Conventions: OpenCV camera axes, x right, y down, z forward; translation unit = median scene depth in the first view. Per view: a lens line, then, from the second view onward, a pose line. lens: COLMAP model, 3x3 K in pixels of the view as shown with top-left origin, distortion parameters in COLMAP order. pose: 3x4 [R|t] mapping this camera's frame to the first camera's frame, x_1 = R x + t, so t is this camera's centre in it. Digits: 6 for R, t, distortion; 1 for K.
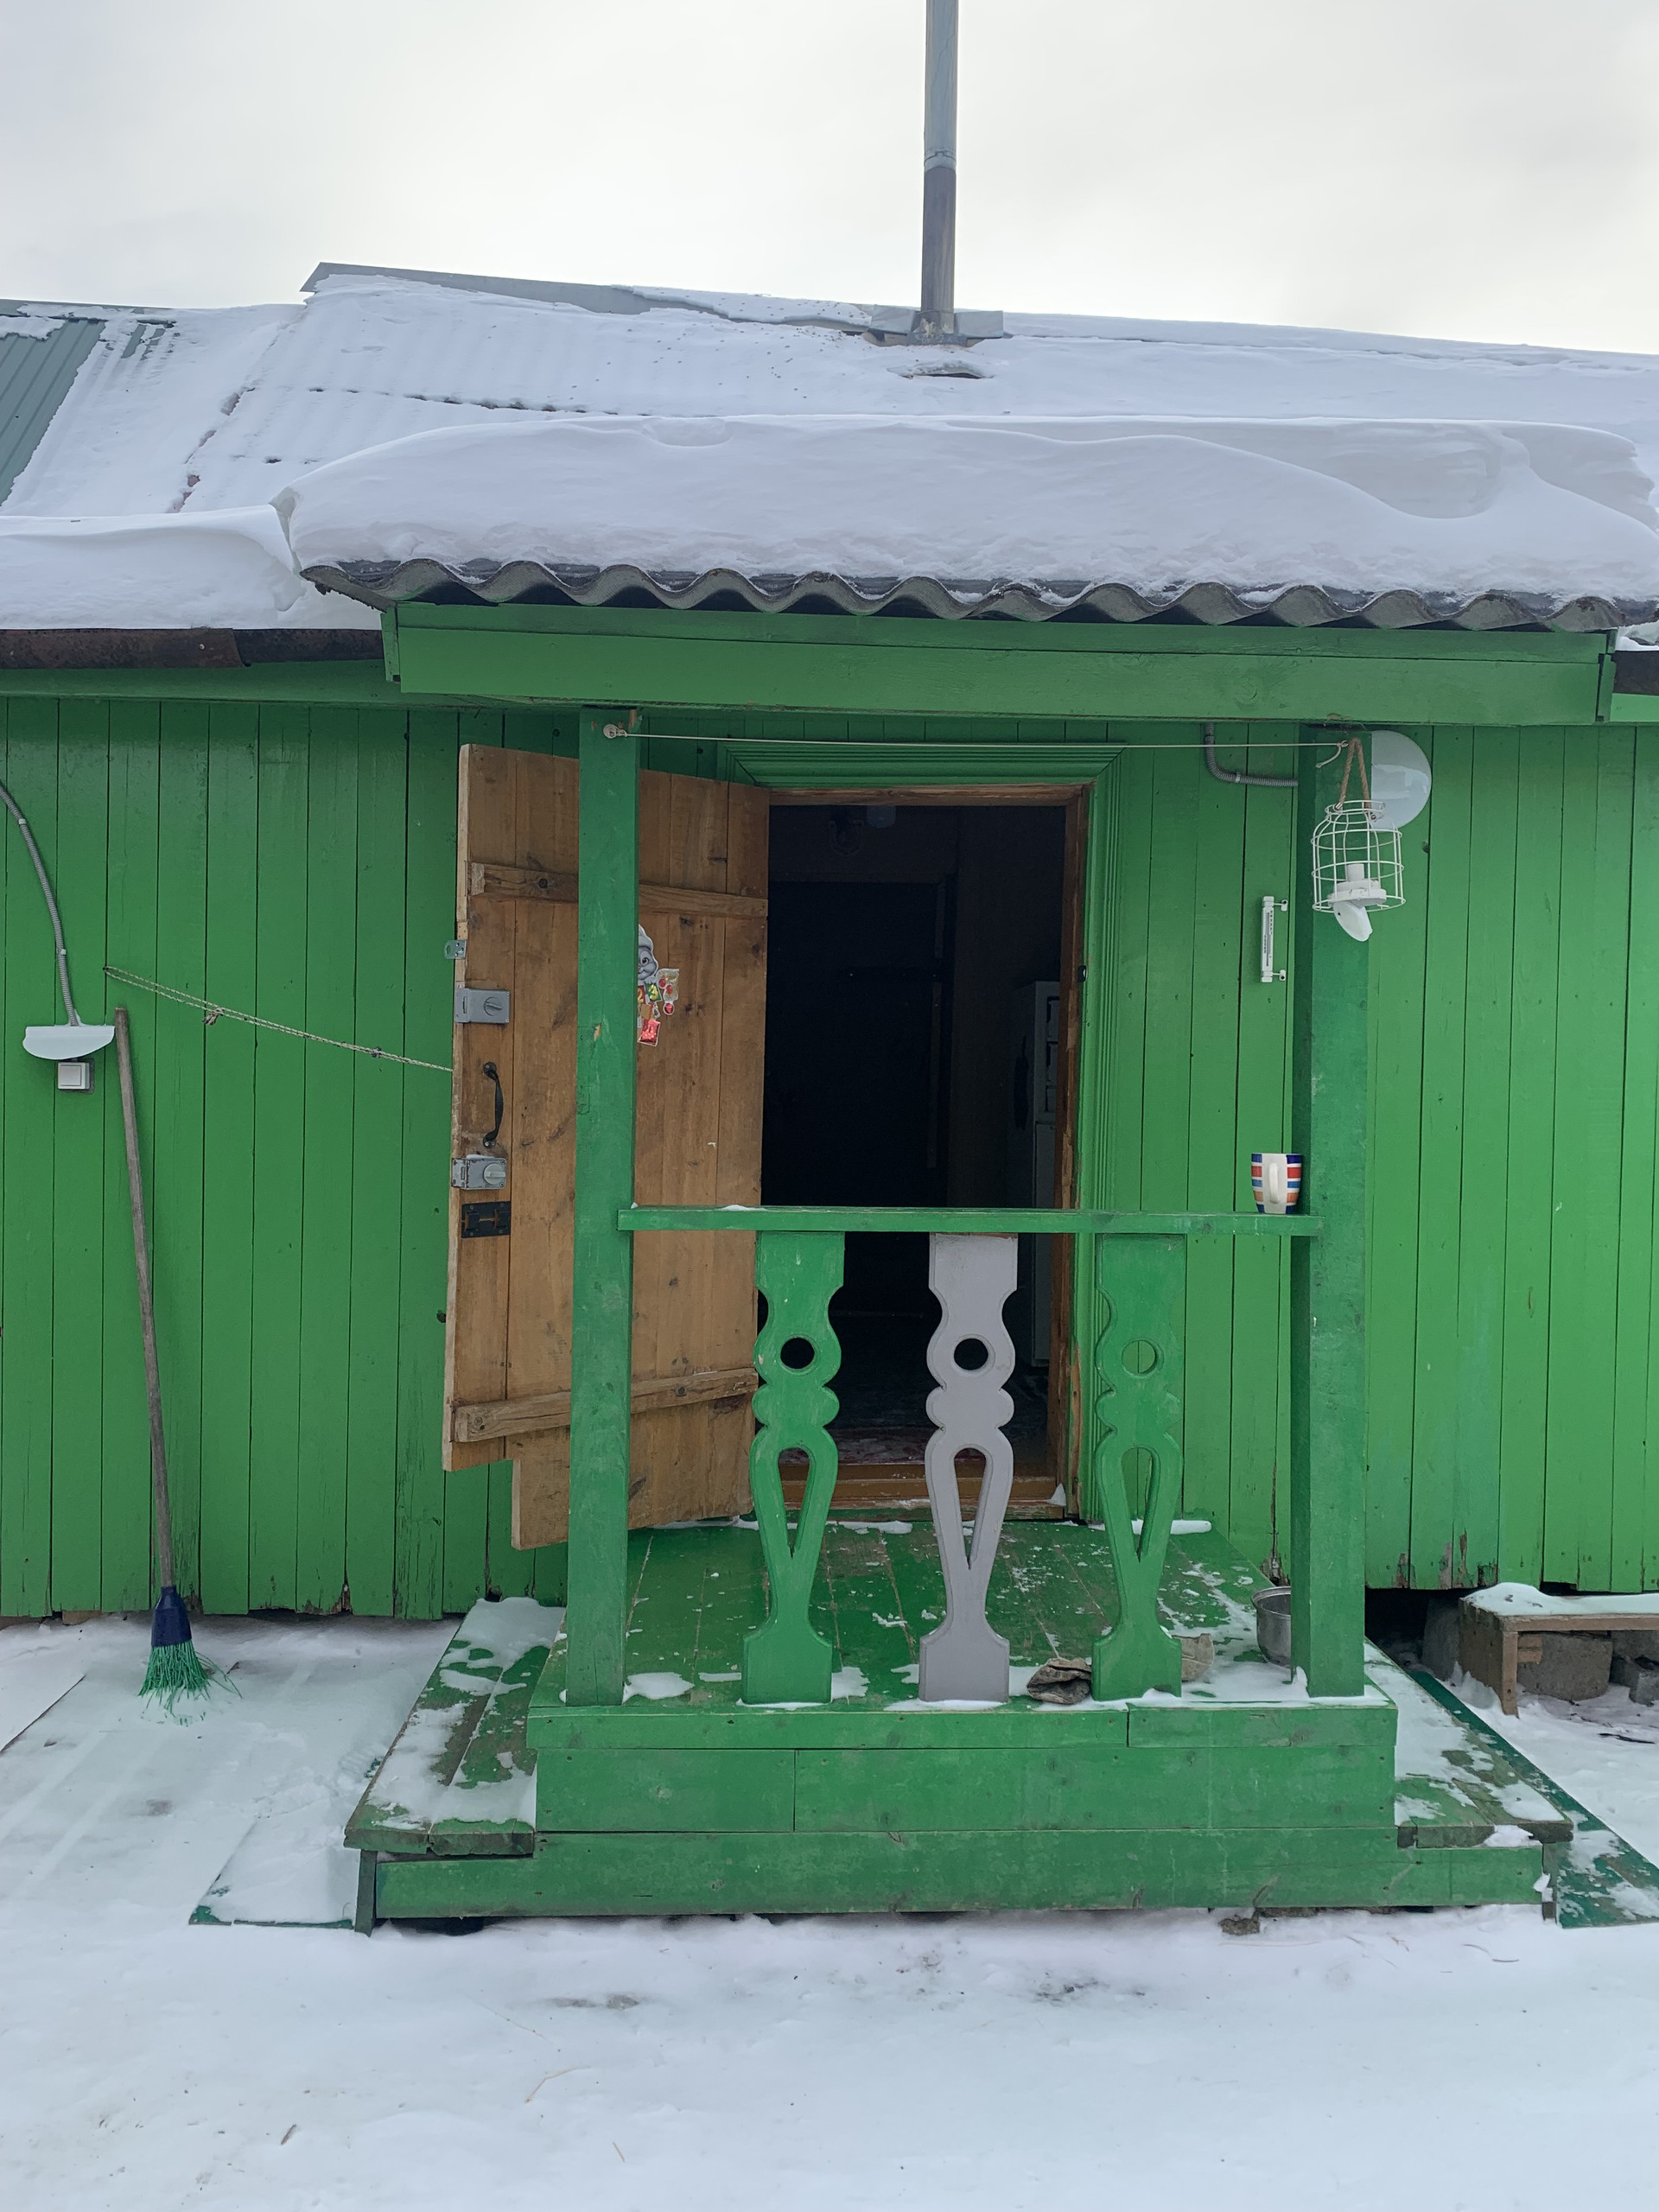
lens RADIAL K [[1676.7, 0, 829.5], [0, 1676.7, 1106.0], [0, 0, 1]] dist [0.013291, 0.001919]
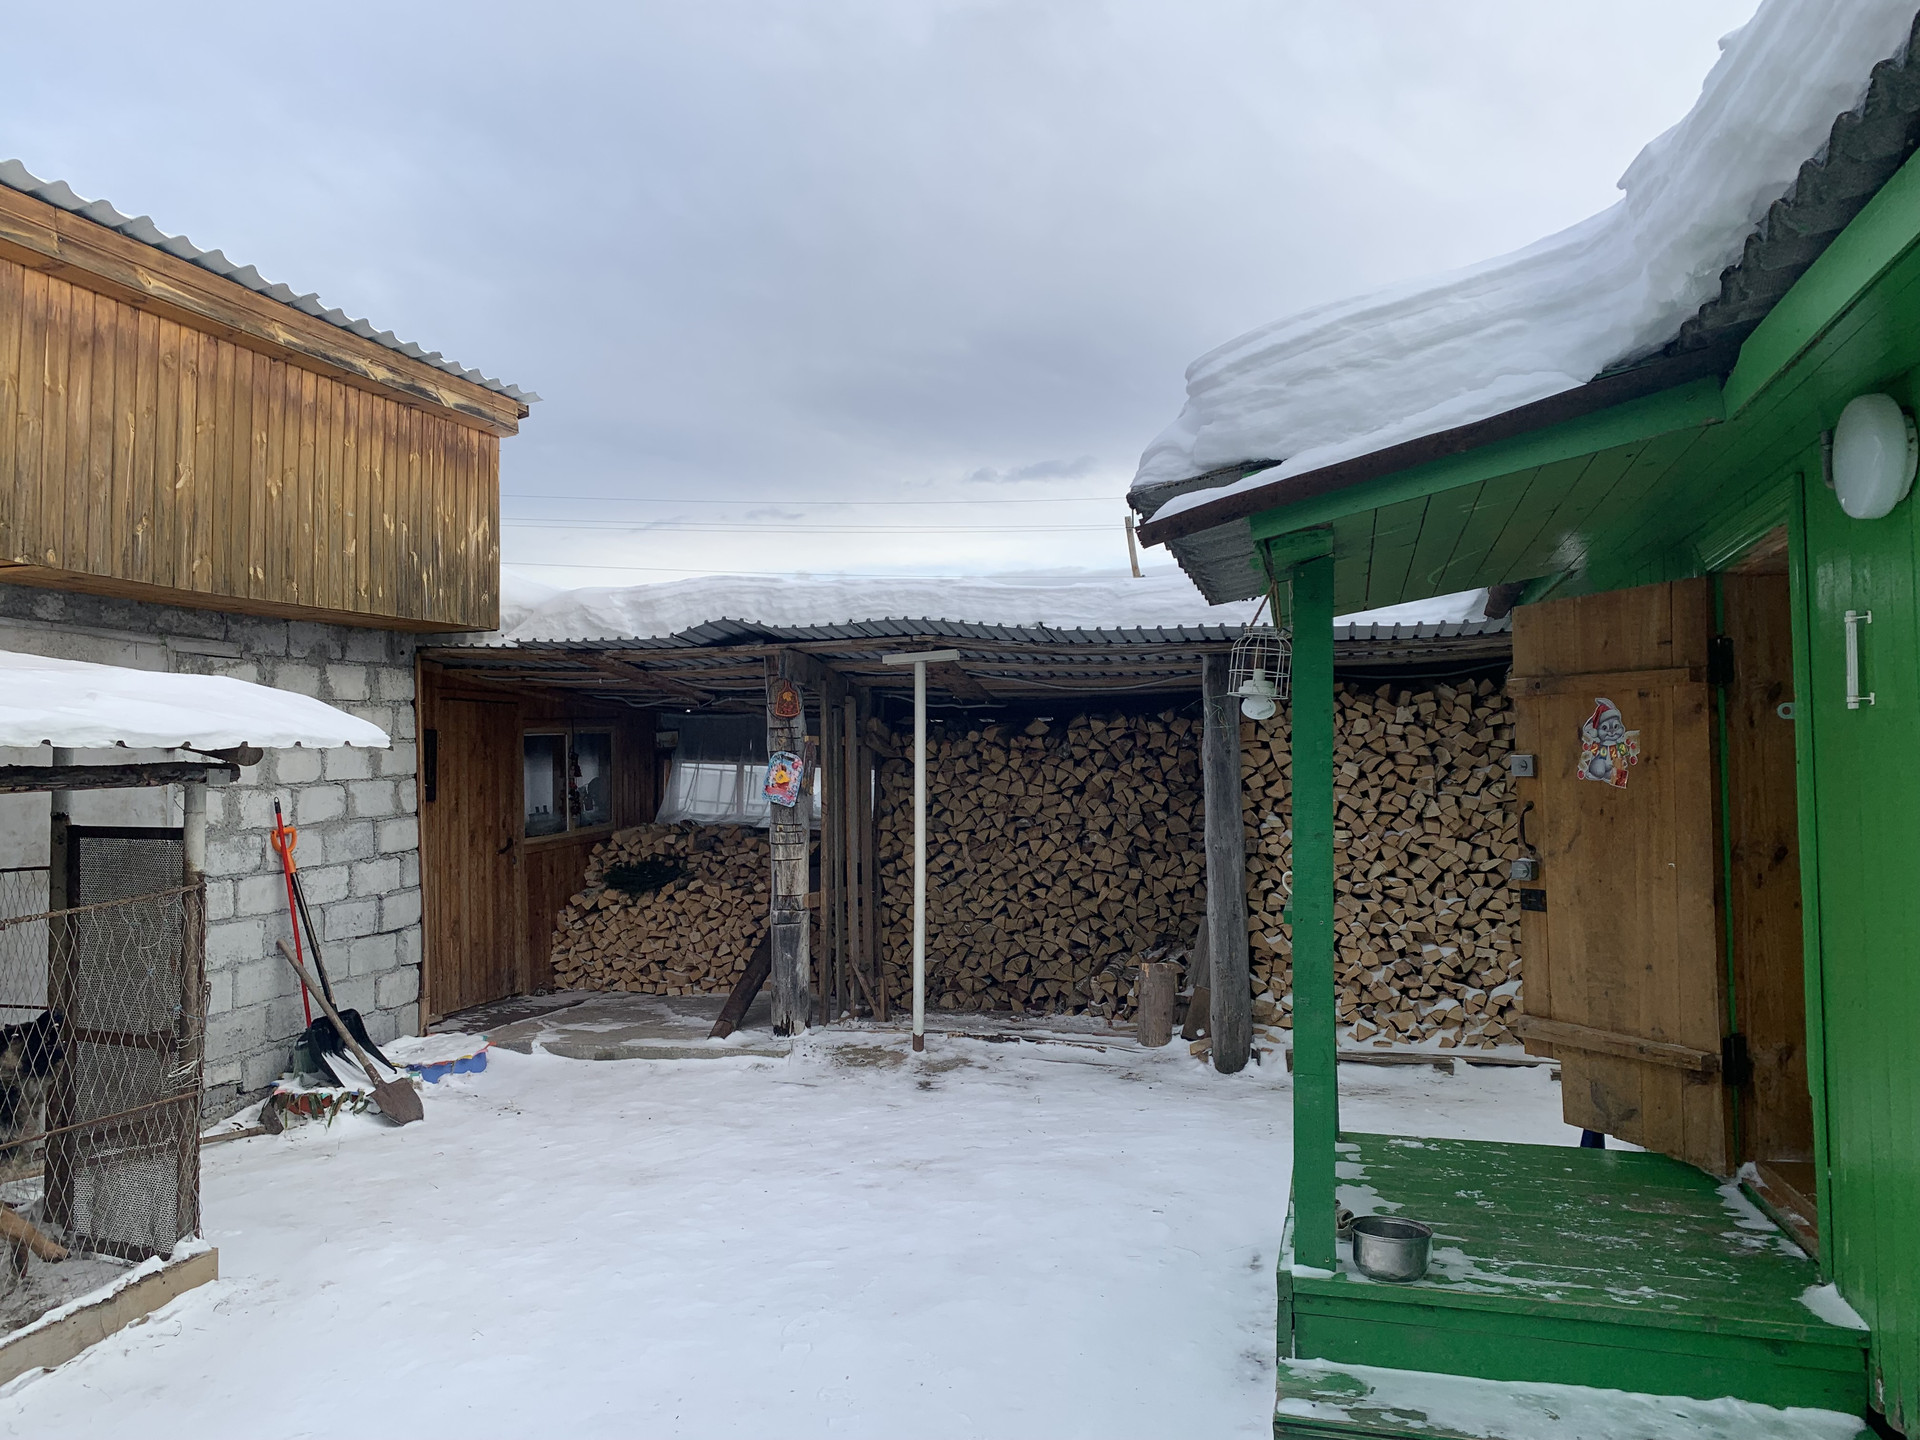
lens RADIAL K [[1455.4, 0, 952.9], [0, 1455.4, 723.8], [0, 0, 1]] dist [0.013291, 0.001919]
pose [[-0.309618, -0.051684, -0.949455, 1.211151], [-0.017616, 0.998662, -0.048617, -0.021182], [0.950698, 0.001673, -0.310114, 0.857445]]
